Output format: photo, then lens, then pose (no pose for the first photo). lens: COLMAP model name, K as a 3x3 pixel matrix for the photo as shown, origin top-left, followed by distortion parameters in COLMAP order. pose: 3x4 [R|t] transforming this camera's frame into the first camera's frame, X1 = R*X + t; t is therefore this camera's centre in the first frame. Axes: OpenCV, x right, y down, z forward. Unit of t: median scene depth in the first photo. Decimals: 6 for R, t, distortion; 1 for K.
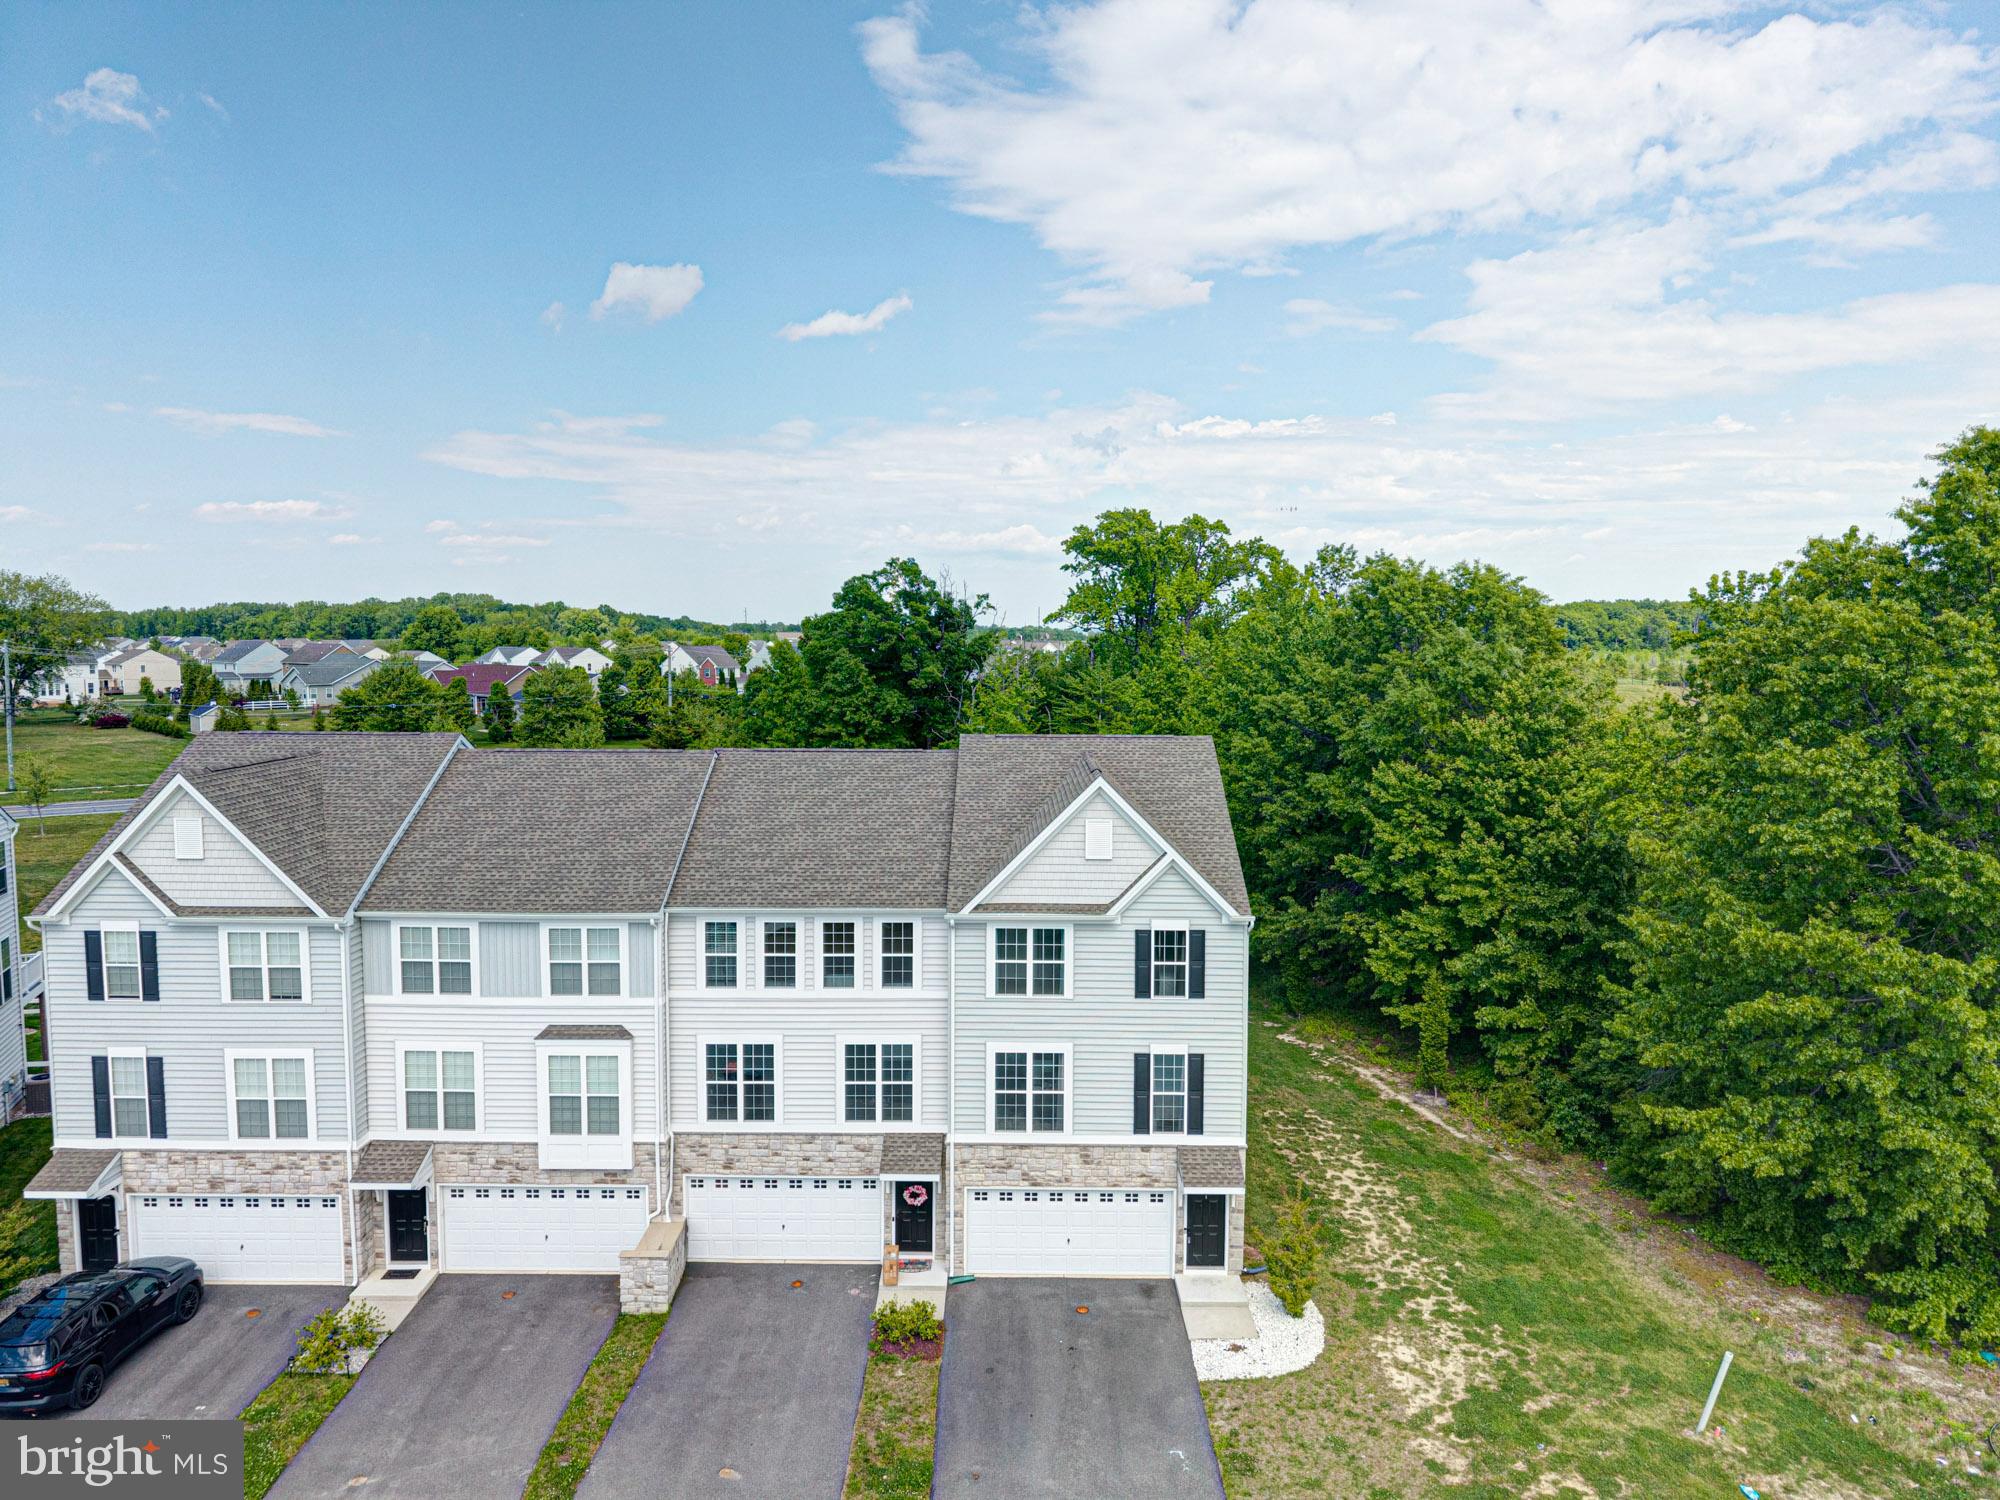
lens RADIAL K [[1341.6, 0, 1001.7], [0, 1341.6, 737.2], [0, 0, 1]] dist [0.065249, -0.095744]
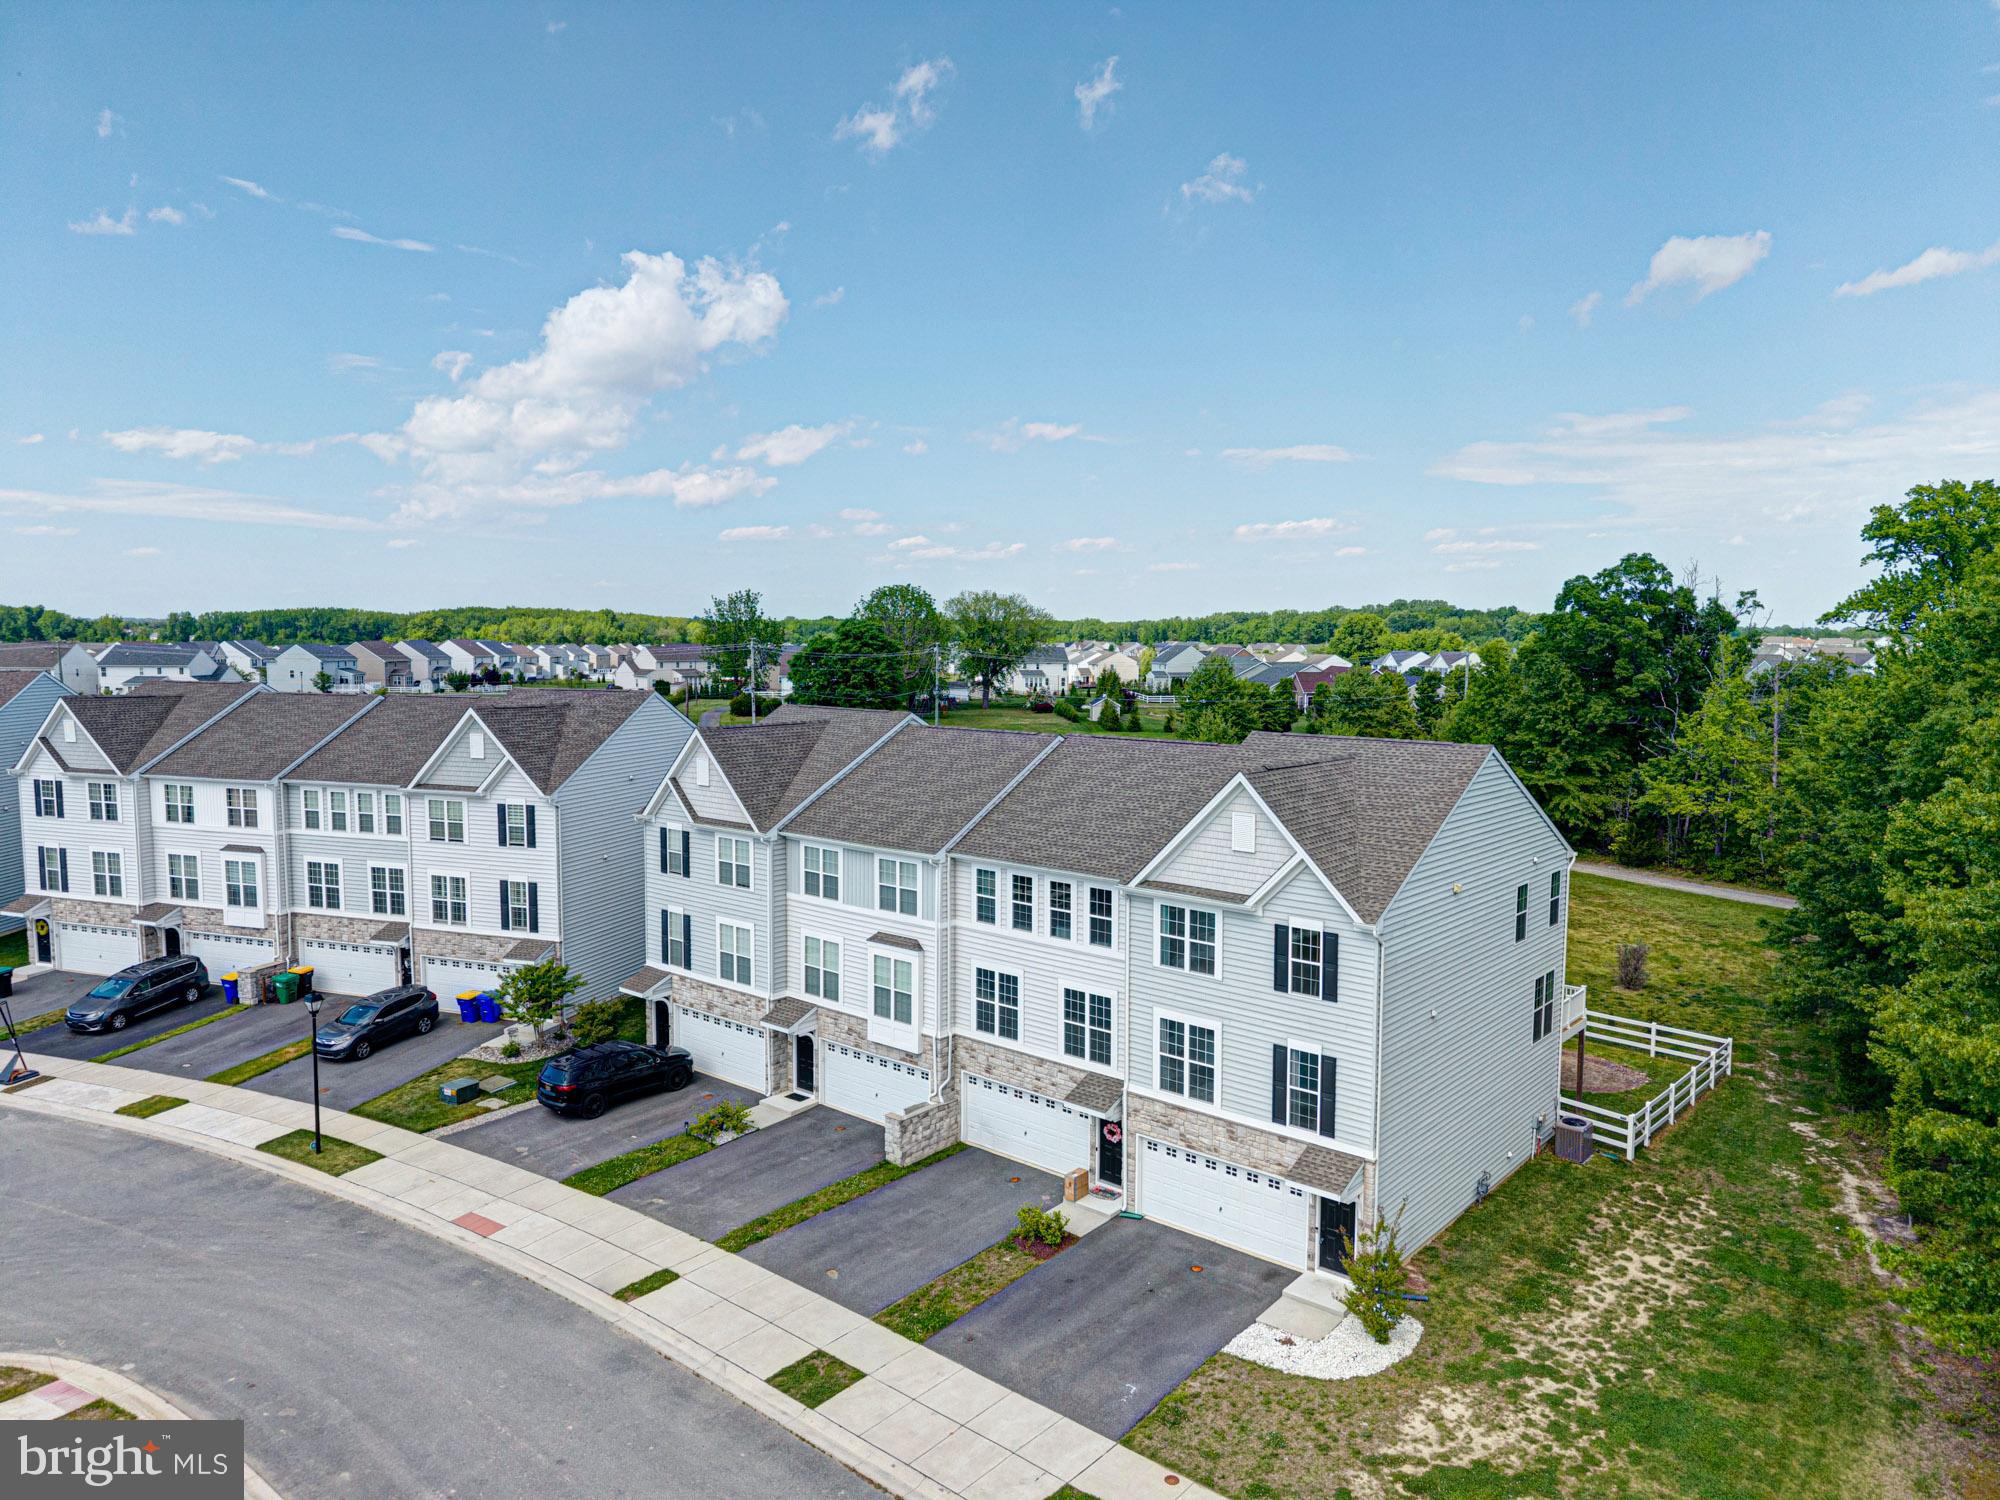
lens RADIAL K [[1341.6, 0, 1001.7], [0, 1341.6, 737.2], [0, 0, 1]] dist [0.065249, -0.095744]
pose [[0.759429, 0.049646, -0.648693, 0.594945], [-0.052113, 0.998522, 0.015410, -0.003789], [0.648500, 0.022102, 0.760894, 0.076778]]
